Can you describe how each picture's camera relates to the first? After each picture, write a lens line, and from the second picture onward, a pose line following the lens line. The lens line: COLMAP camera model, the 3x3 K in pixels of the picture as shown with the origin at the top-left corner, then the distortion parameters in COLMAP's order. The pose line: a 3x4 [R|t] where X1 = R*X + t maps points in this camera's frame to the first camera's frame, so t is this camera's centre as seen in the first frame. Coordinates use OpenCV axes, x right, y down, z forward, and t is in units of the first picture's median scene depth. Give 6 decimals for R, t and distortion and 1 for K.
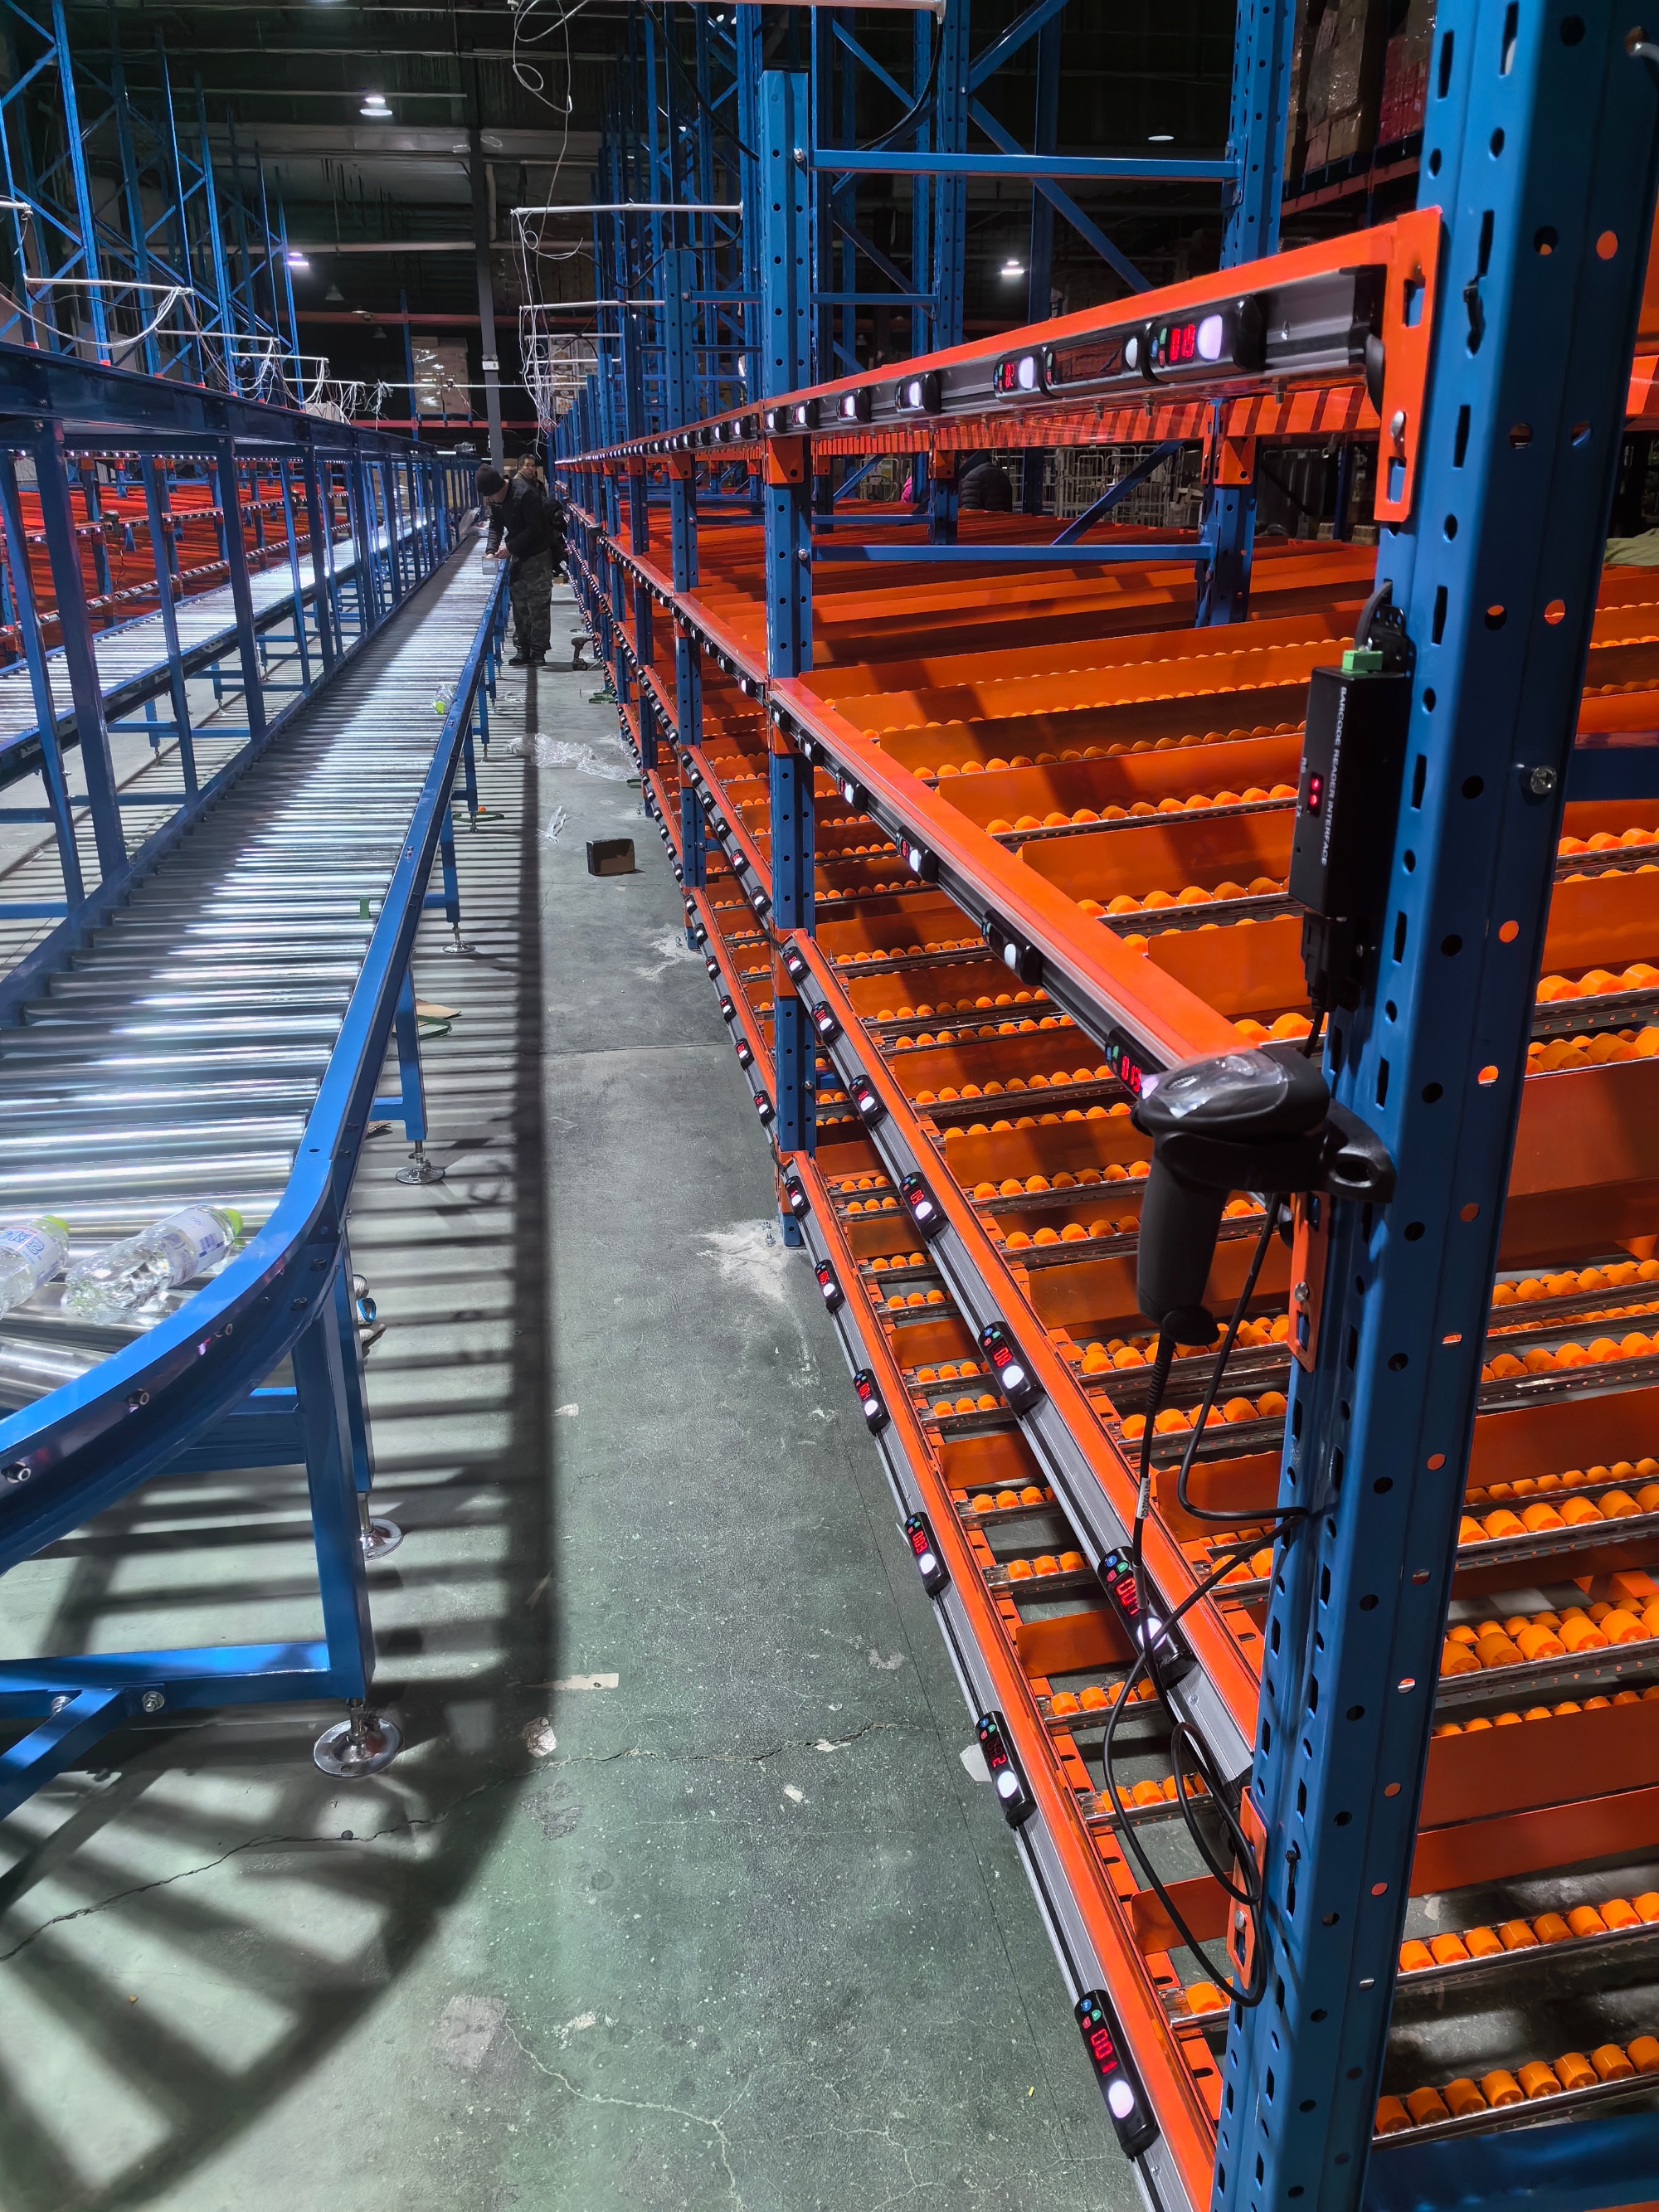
lens RADIAL K [[1738.5, 0, 819.5], [0, 1738.5, 1138.8], [0, 0, 1]] dist [0.083342, -0.096538]
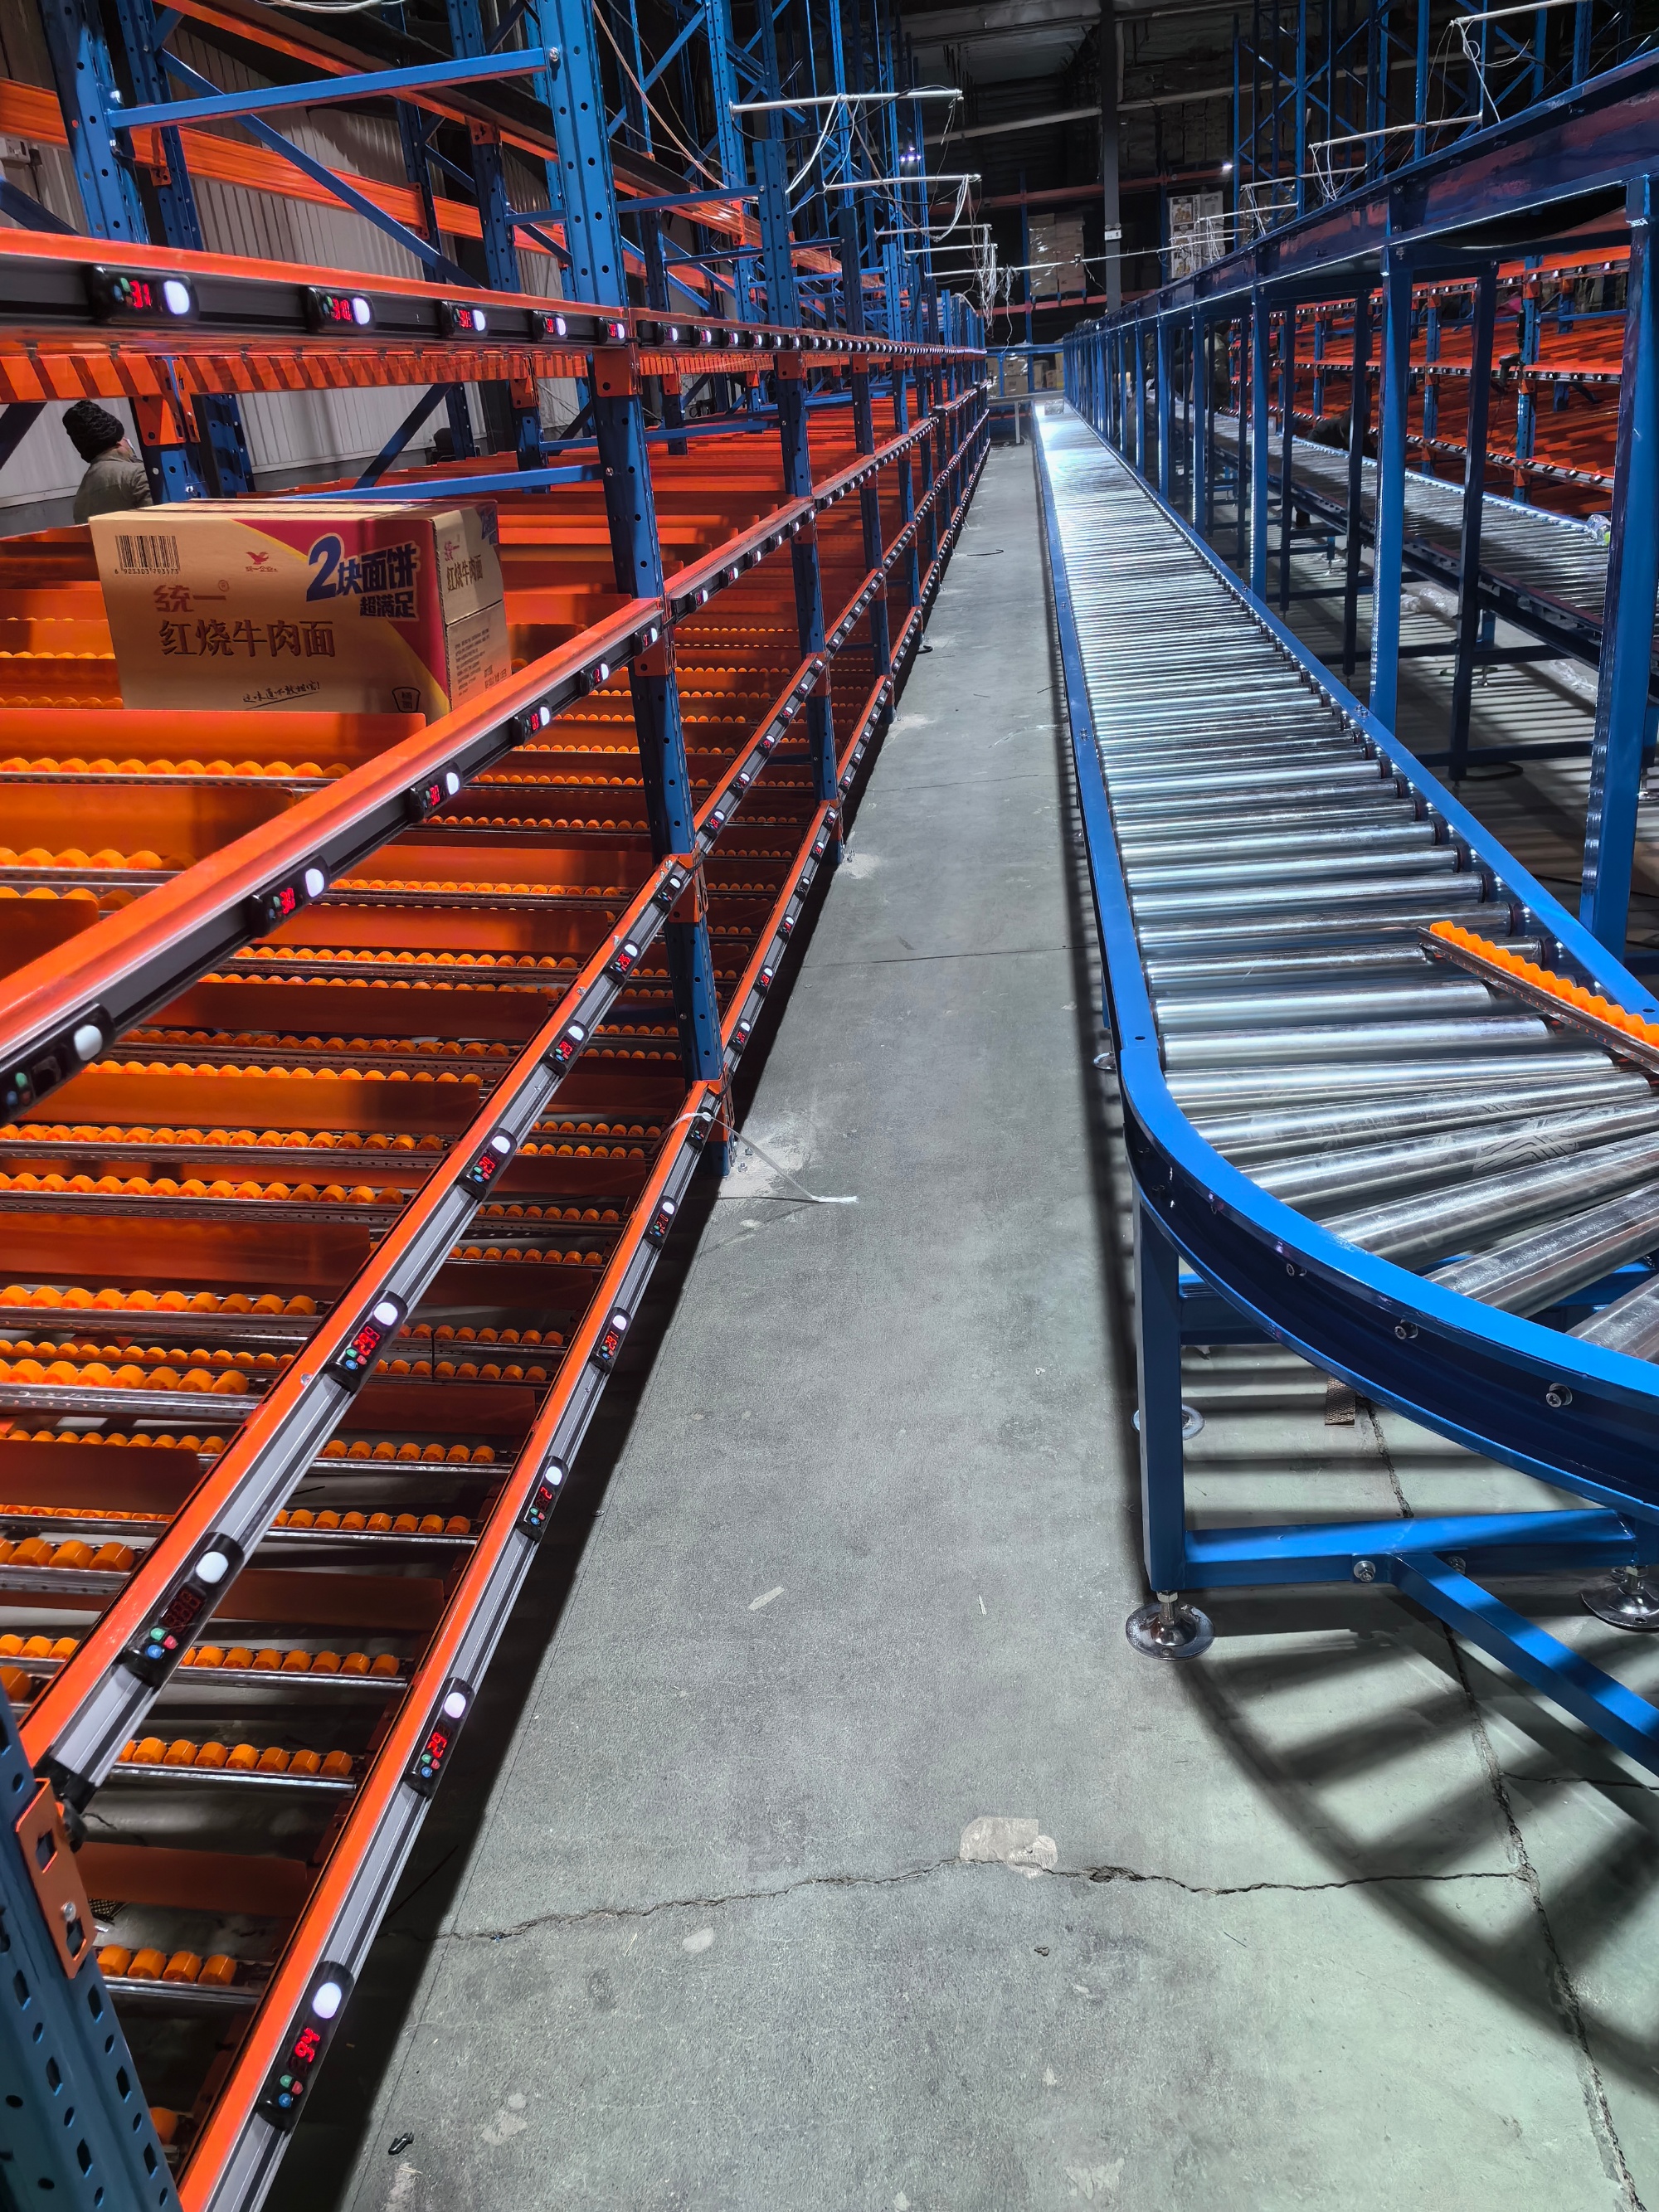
lens RADIAL K [[1738.5, 0, 808.2], [0, 1738.5, 1136.7], [0, 0, 1]] dist [0.083342, -0.096538]
pose [[0.959086, 0.018630, -0.282500, -0.153108], [-0.002920, 0.998431, 0.055928, 0.008887], [0.283099, -0.052815, 0.957635, -0.016133]]
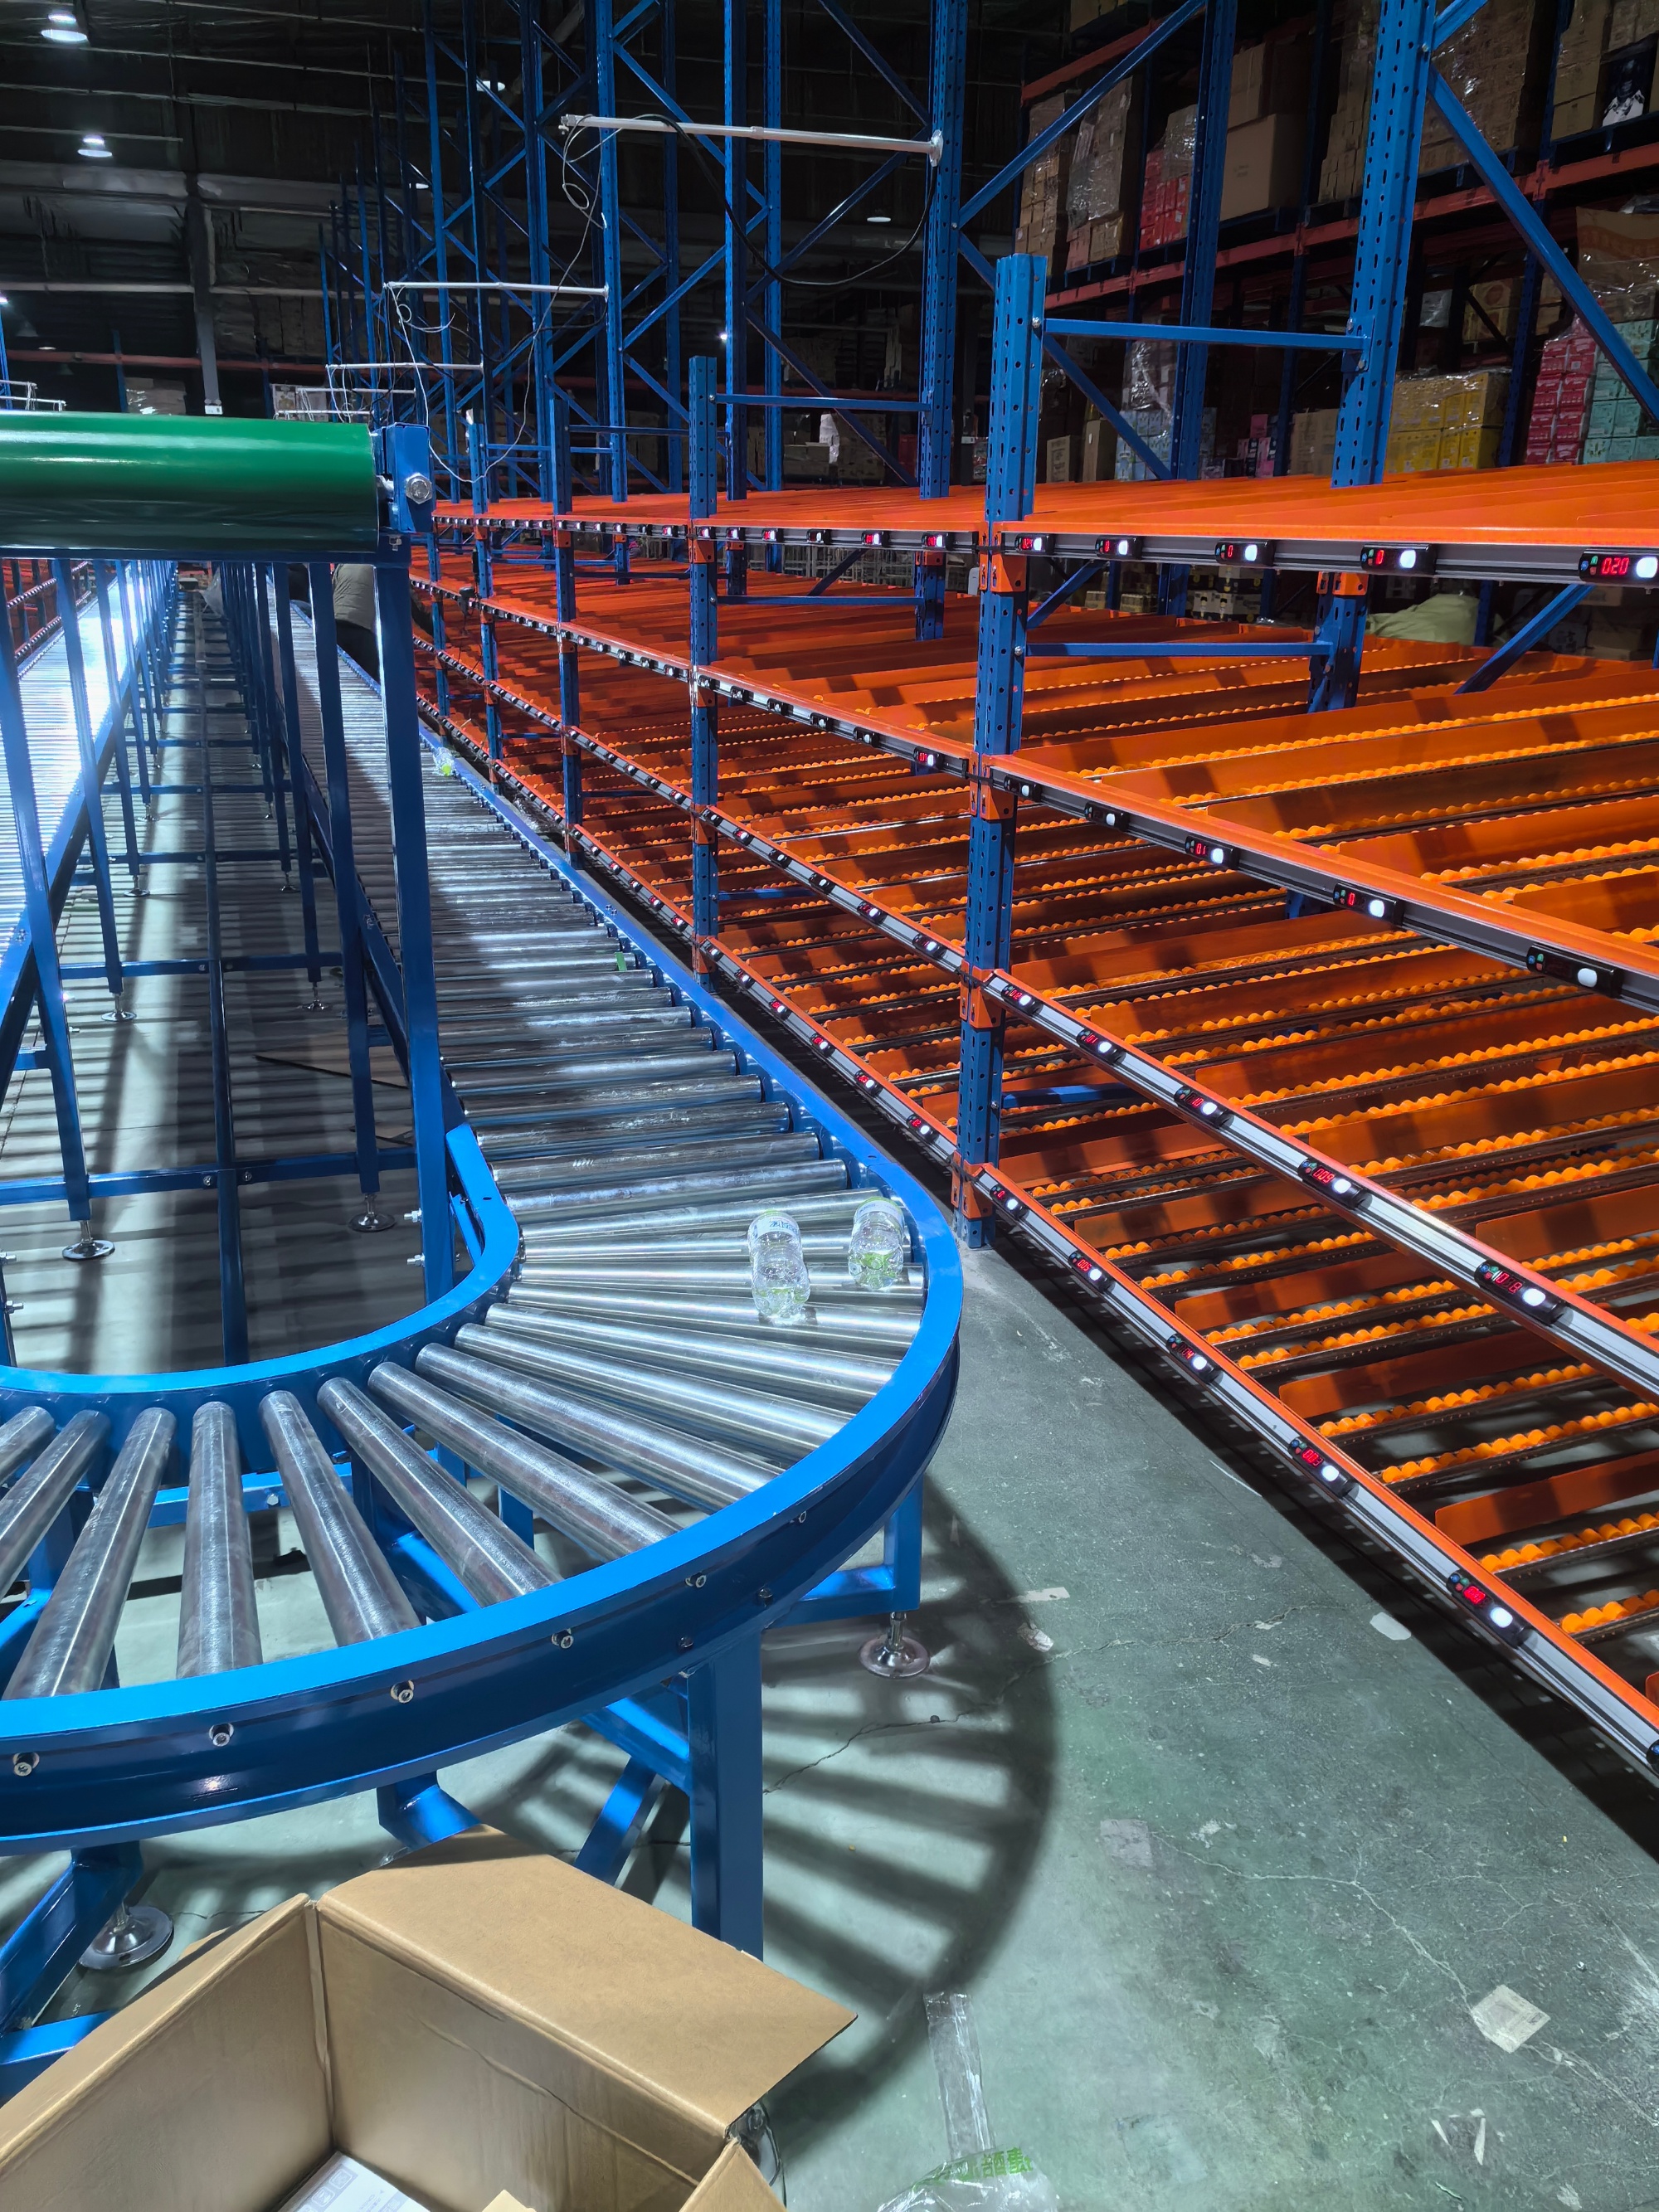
lens RADIAL K [[1738.5, 0, 827.2], [0, 1738.5, 1136.6], [0, 0, 1]] dist [0.083342, -0.096538]
pose [[0.985018, -0.038473, 0.168104, -0.076199], [0.042893, 0.998821, -0.022744, 0.002729], [-0.167031, 0.029614, 0.985507, -0.027236]]
